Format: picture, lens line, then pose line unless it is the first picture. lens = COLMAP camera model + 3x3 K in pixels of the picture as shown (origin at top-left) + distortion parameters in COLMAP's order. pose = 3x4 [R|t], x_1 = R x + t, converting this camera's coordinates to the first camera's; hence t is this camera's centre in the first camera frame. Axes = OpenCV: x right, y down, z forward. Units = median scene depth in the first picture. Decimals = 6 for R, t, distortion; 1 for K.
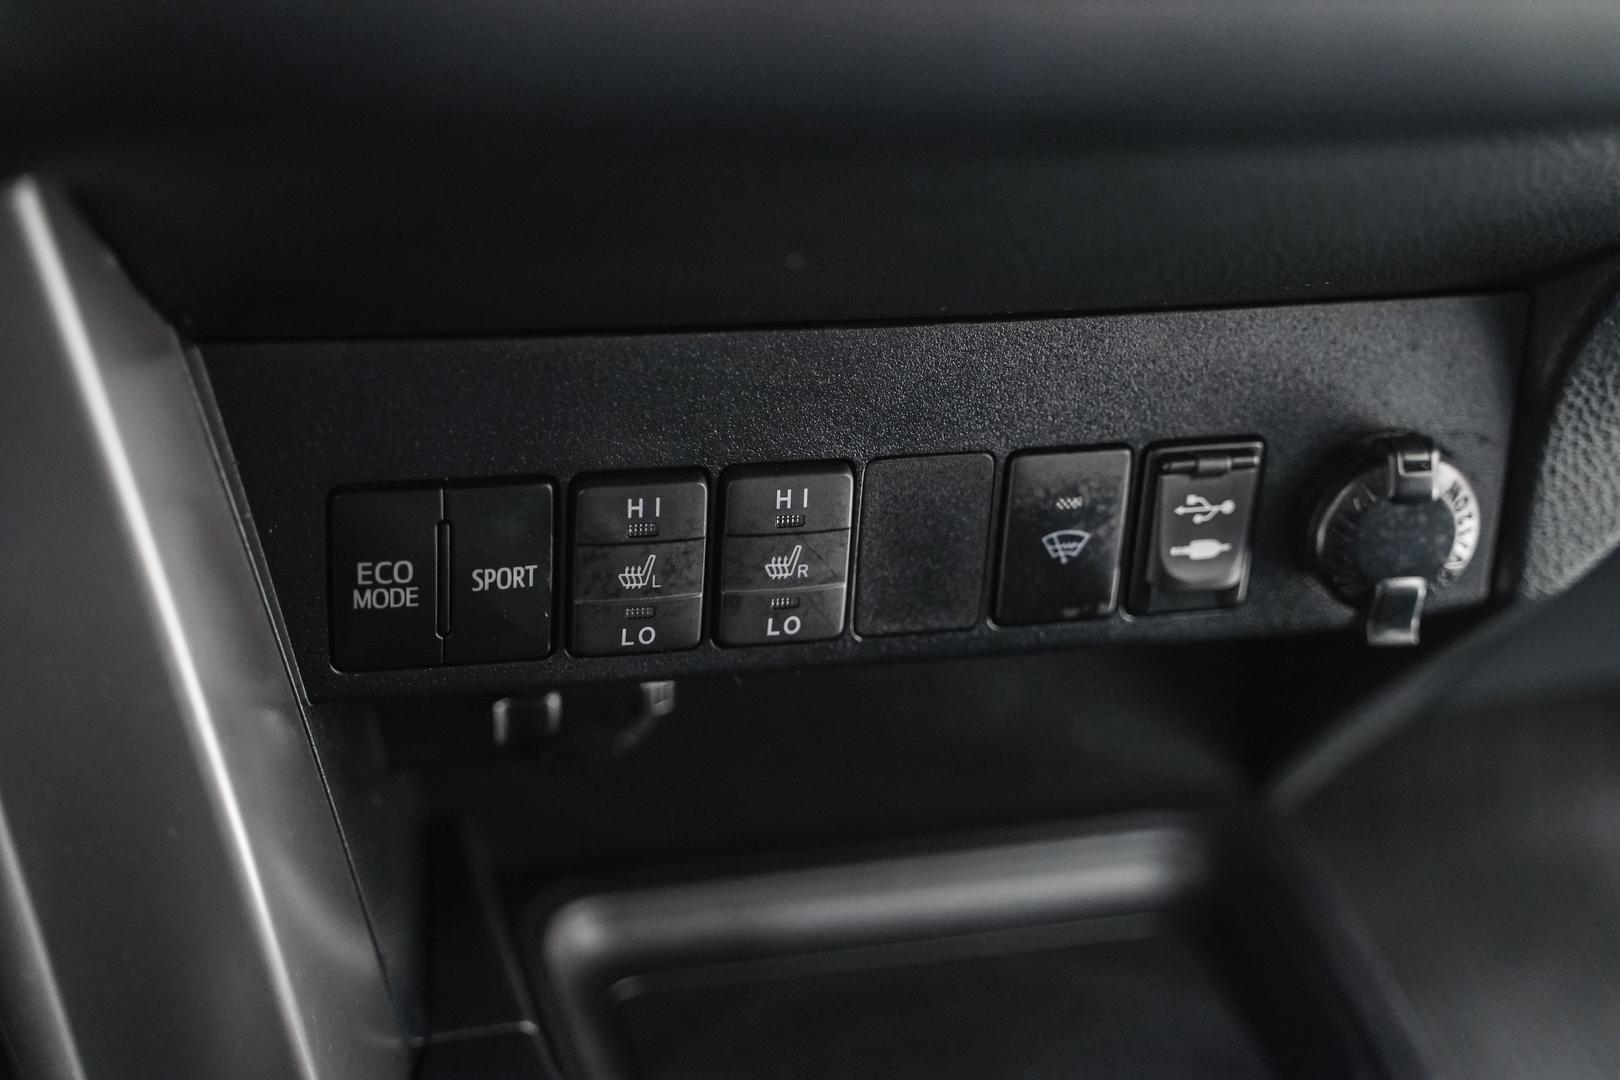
lens RADIAL K [[2554.3, 0, 810.0], [0, 2554.3, 540.0], [0, 0, 1]] dist [0.004886, 0.005680]
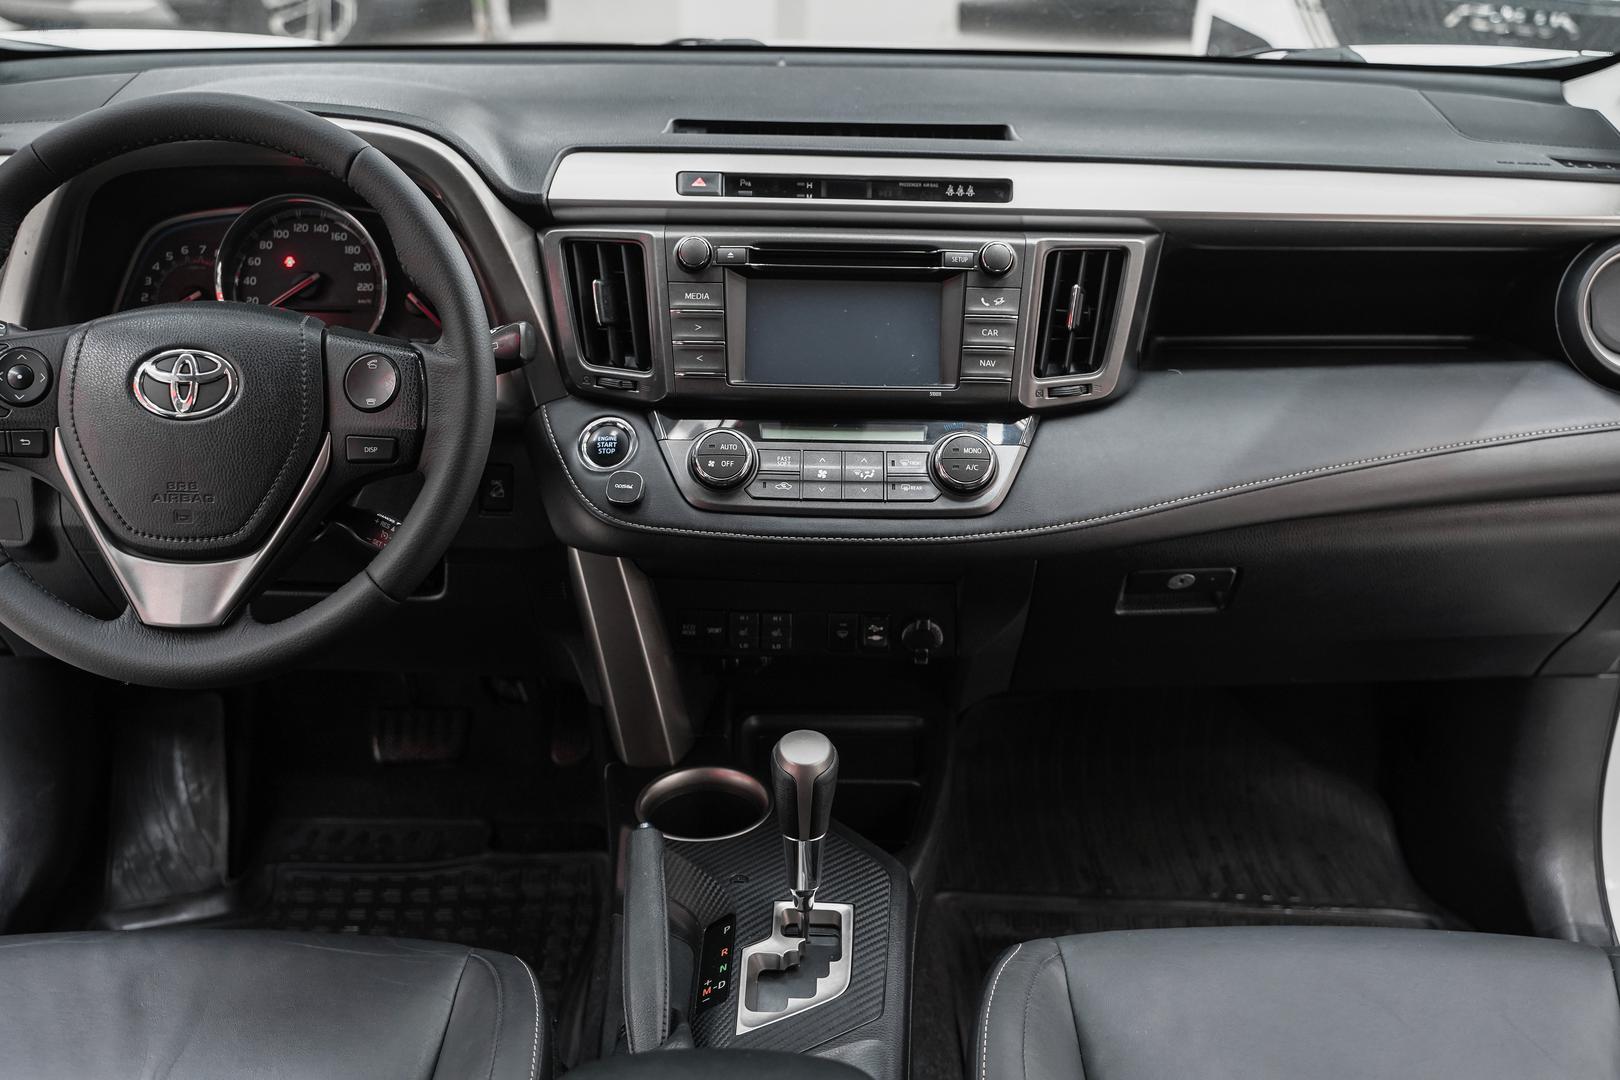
lens RADIAL K [[1765.9, 0, 810.0], [0, 1765.9, 540.0], [0, 0, 1]] dist [0.004754, -0.003170]
pose [[0.962186, 0.072491, -0.262570, 0.830896], [-0.080964, 0.996483, -0.021581, -0.088925], [0.260082, 0.042024, 0.964672, -1.948510]]
